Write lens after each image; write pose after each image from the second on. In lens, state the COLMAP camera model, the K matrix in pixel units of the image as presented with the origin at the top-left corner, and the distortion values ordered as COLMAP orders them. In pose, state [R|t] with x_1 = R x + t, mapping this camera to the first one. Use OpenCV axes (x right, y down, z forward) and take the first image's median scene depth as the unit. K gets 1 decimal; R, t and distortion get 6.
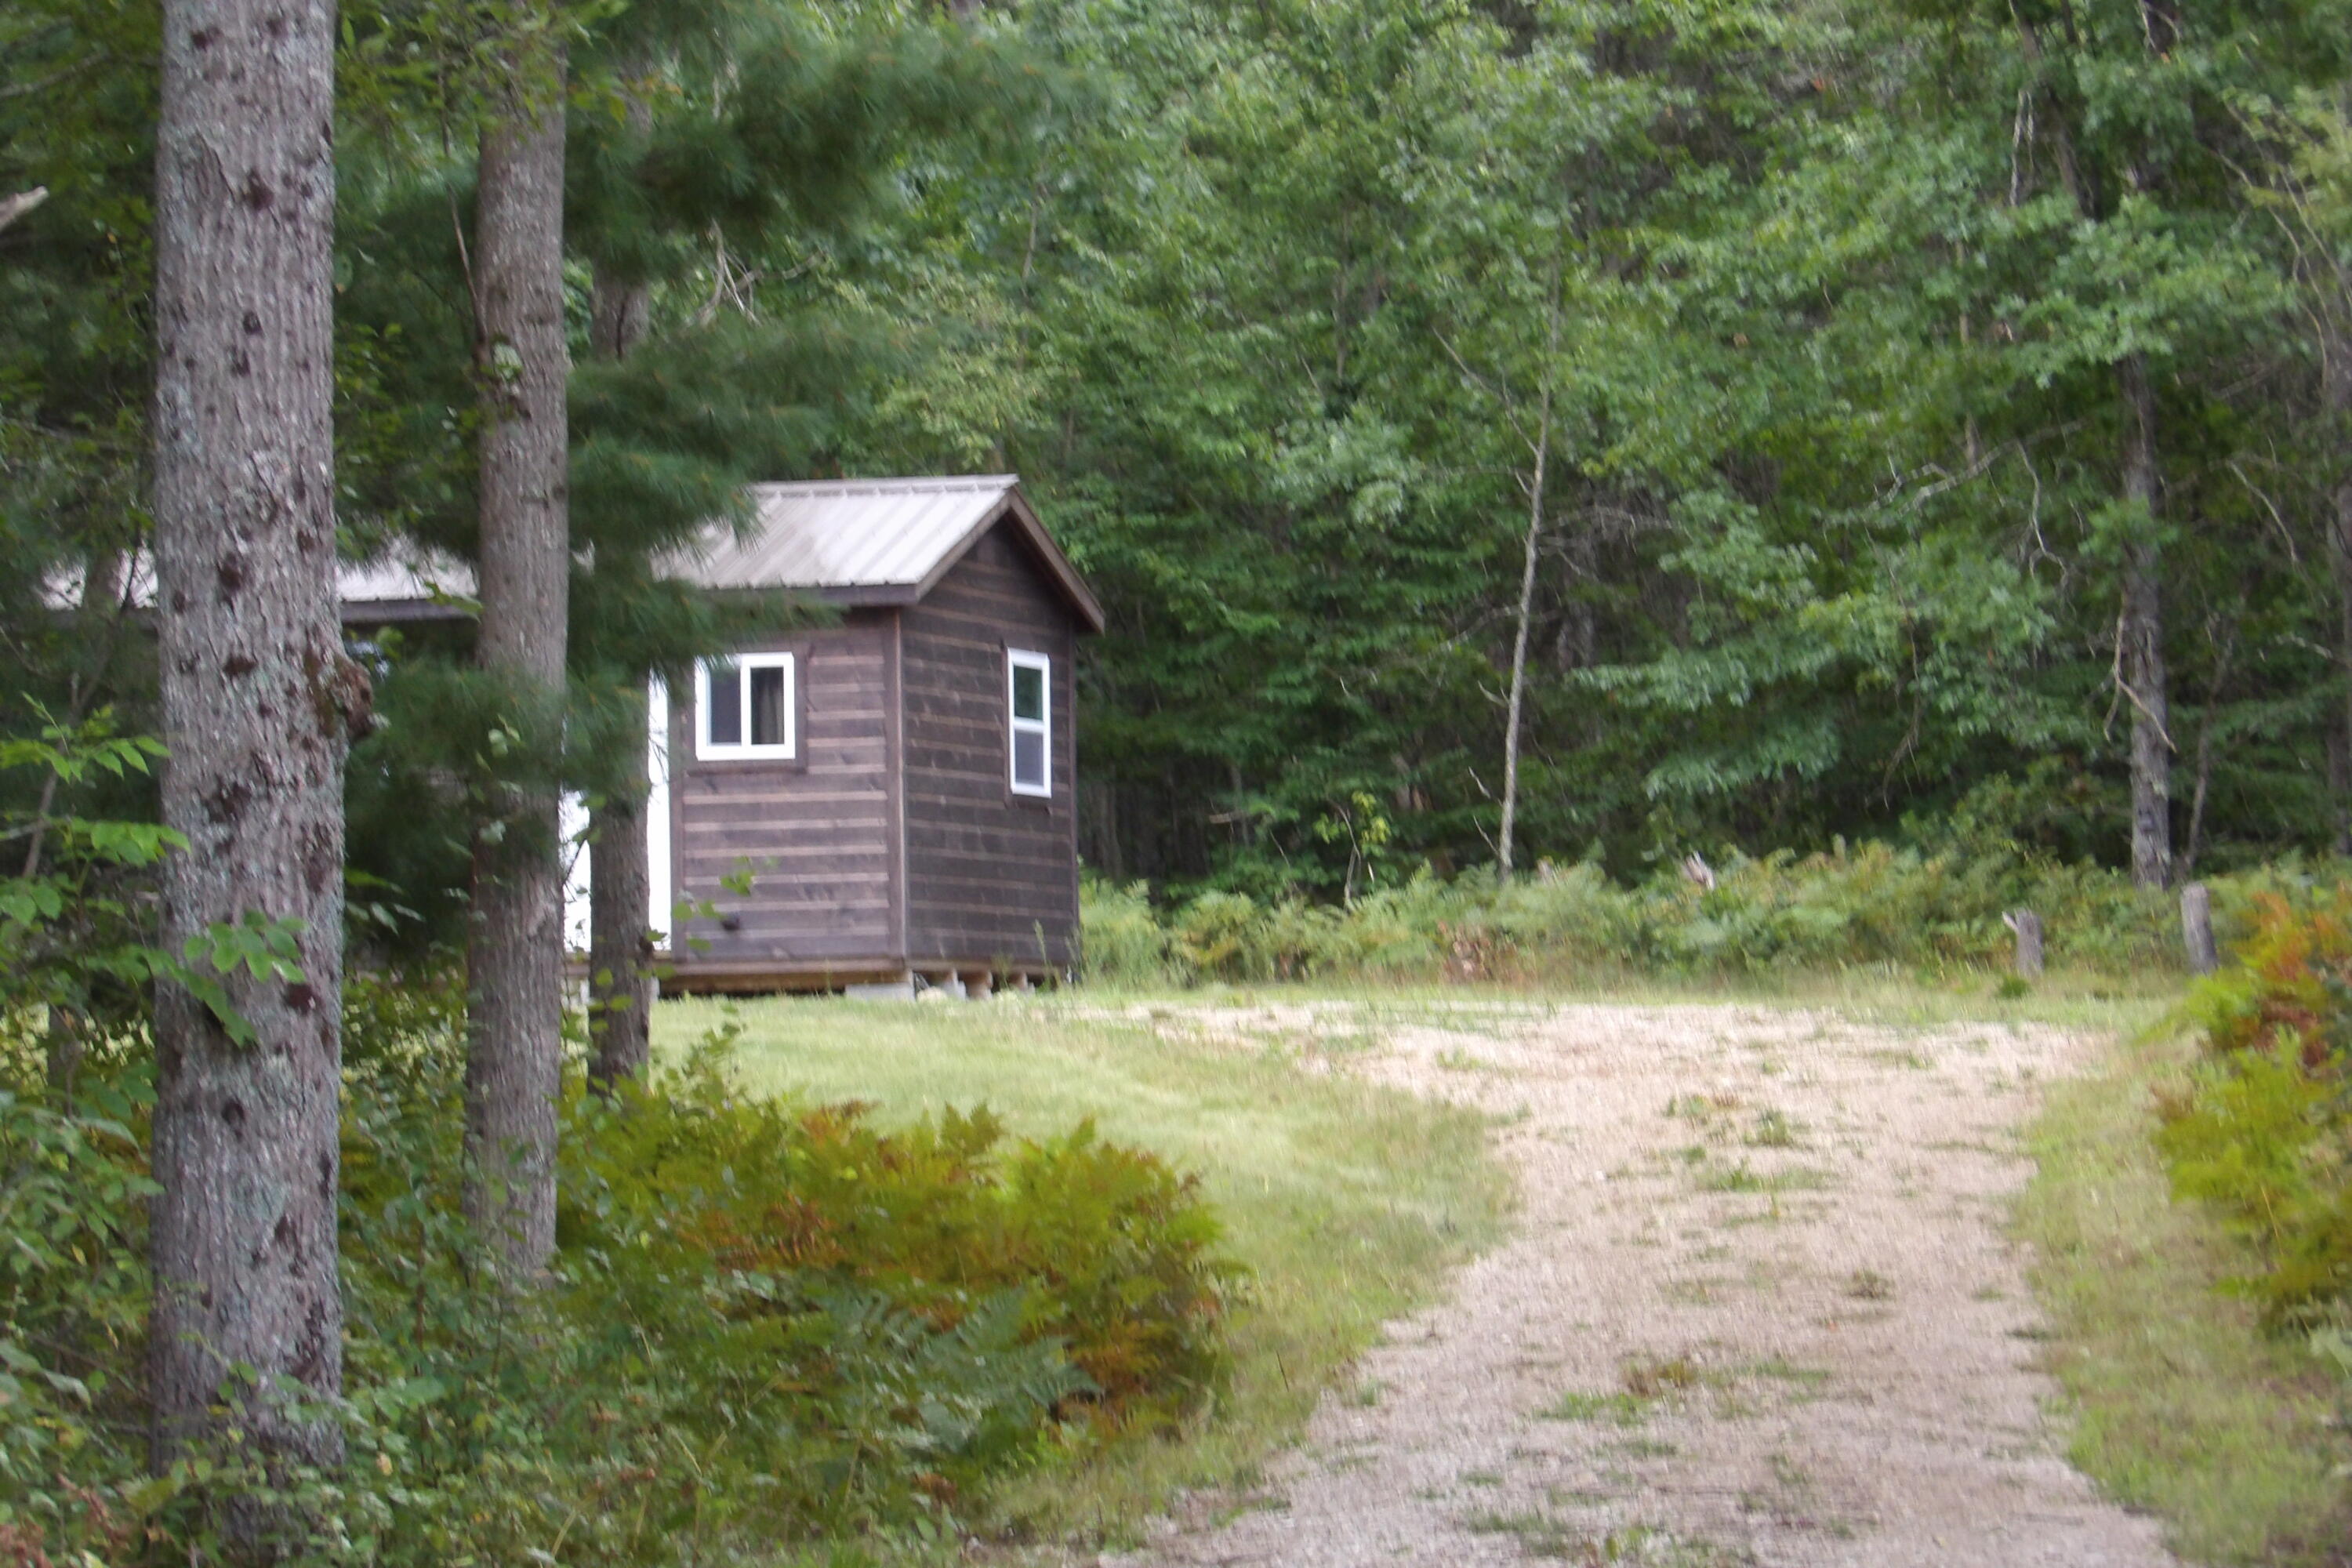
lens RADIAL K [[9999.4, 0, 1176.9], [0, 9999.4, 786.0], [0, 0, 1]] dist [1.219134, 0.000000]
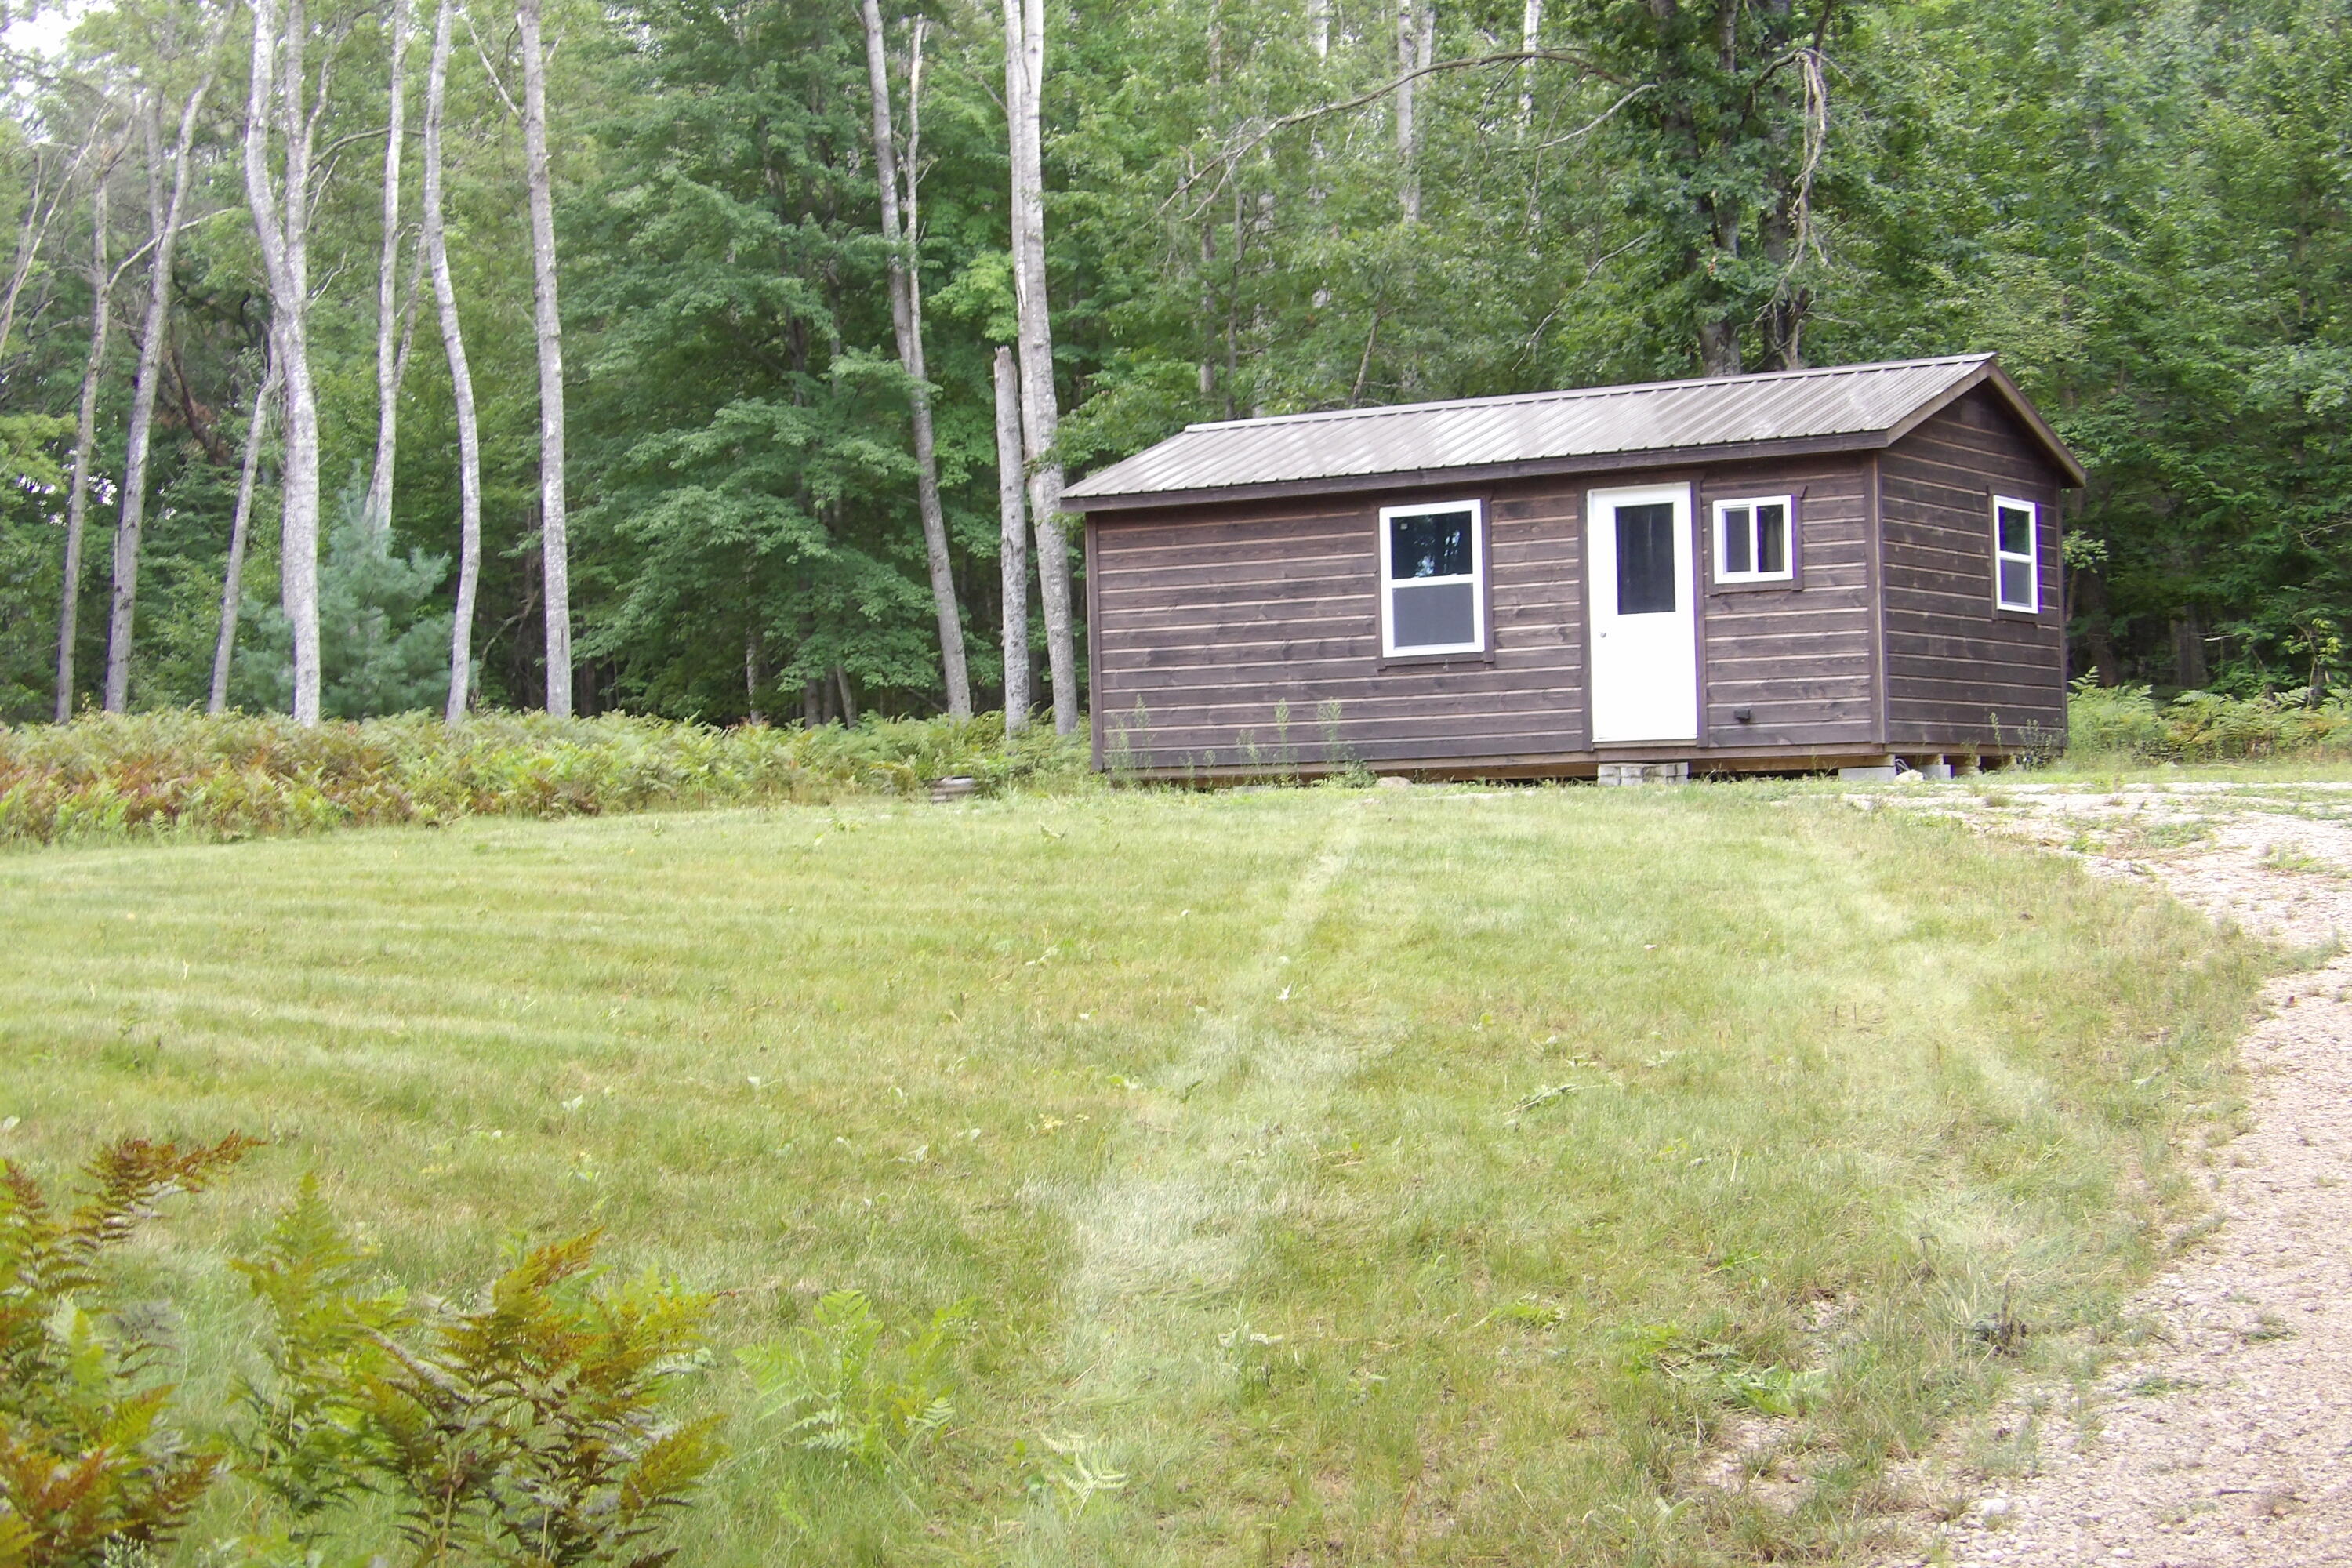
lens RADIAL K [[3584.4, 0, 1173.3], [0, 3584.4, 778.6], [0, 0, 1]] dist [-0.103948, 0.000000]
pose [[0.946909, -0.009400, -0.321364, 0.028497], [0.017860, 0.999567, 0.023385, 0.009391], [0.321005, -0.027883, 0.946667, 0.548397]]
